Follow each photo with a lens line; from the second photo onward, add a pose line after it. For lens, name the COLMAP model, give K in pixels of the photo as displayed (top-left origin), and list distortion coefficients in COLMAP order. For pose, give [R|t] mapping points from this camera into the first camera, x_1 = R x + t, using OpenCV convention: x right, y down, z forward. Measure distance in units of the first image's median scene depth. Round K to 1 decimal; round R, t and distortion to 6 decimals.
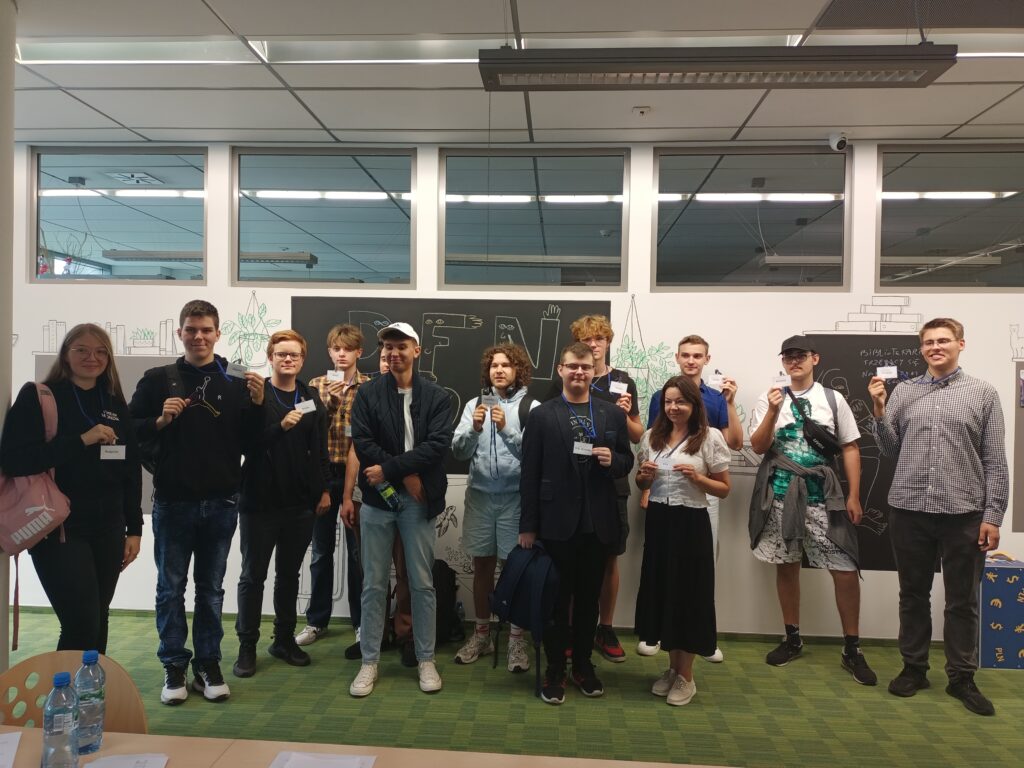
lens RADIAL K [[751.7, 0, 512.0], [0, 751.7, 384.0], [0, 0, 1]] dist [0.035577, -0.002988]
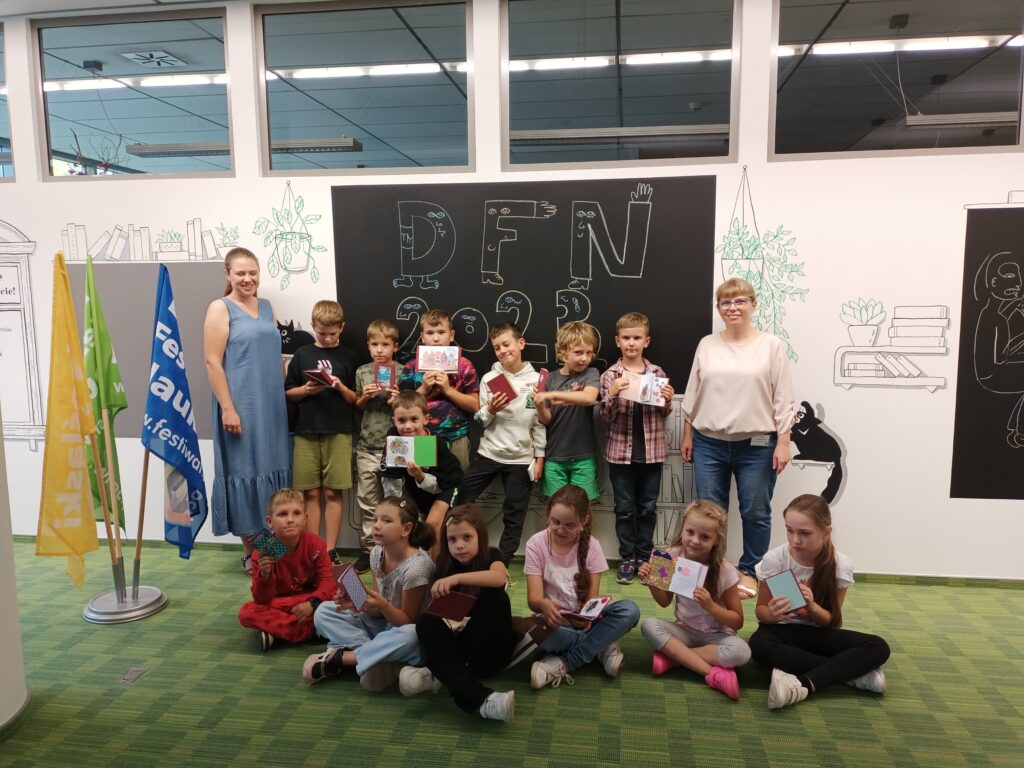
lens RADIAL K [[751.7, 0, 512.0], [0, 751.7, 384.0], [0, 0, 1]] dist [0.035577, -0.002988]
pose [[0.996325, -0.013713, -0.084547, -0.019646], [0.023296, 0.993273, 0.113426, 0.013210], [0.082423, -0.114978, 0.989943, 0.143693]]
